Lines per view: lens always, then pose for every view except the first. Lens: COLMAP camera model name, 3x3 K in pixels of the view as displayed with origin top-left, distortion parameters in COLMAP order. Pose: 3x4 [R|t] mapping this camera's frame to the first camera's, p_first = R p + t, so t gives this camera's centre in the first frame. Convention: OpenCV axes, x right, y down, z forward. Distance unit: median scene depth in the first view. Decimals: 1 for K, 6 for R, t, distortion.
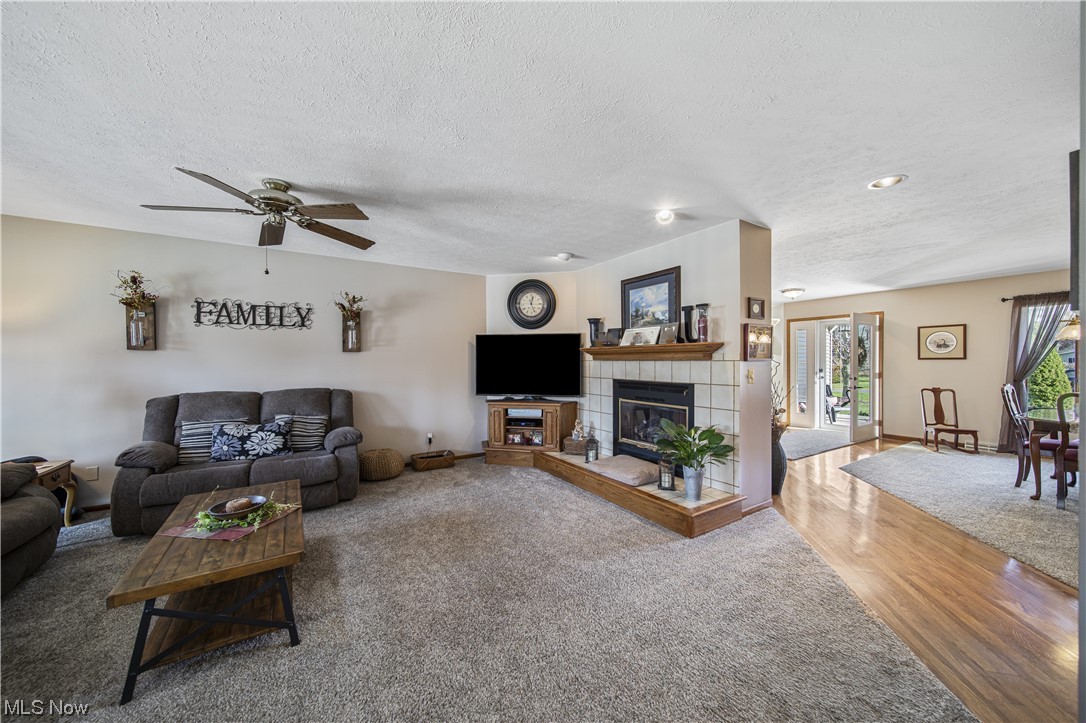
lens RADIAL K [[380.5, 0, 543.6], [0, 380.5, 364.3], [0, 0, 1]] dist [-0.003091, -0.000247]
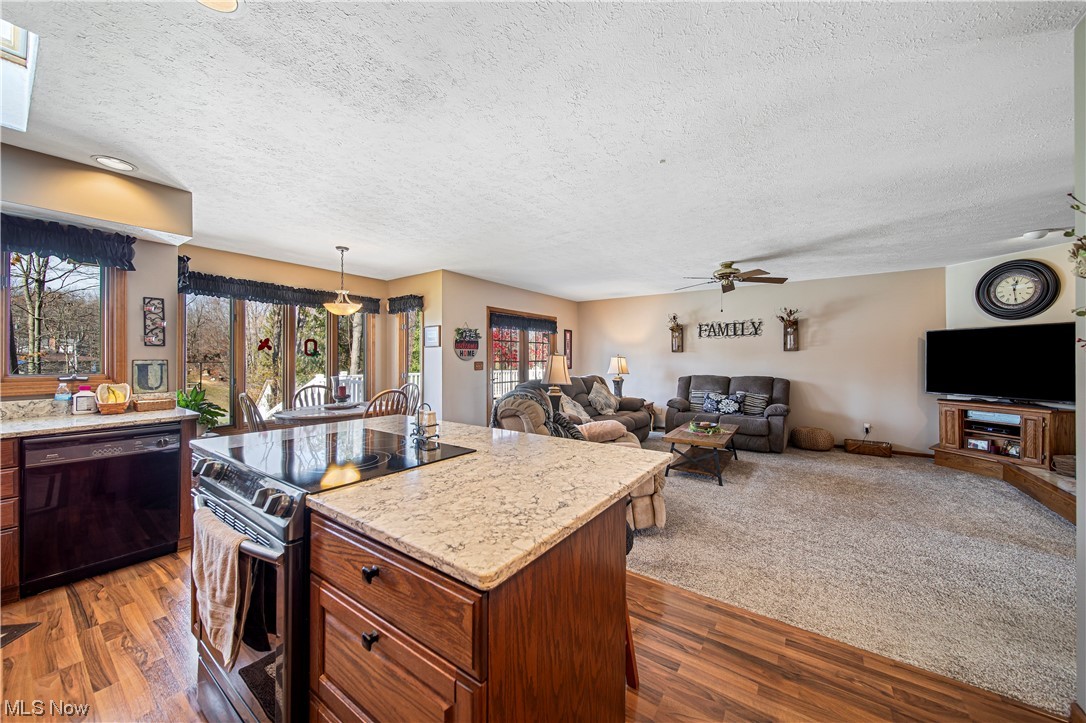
lens RADIAL K [[380.5, 0, 543.1], [0, 380.5, 358.2], [0, 0, 1]] dist [-0.003091, -0.000247]
pose [[0.386982, 0.000169, -0.922087, 0.414854], [-0.010157, 0.999940, -0.004080, 0.007761], [0.922031, 0.010945, 0.386961, -0.343131]]
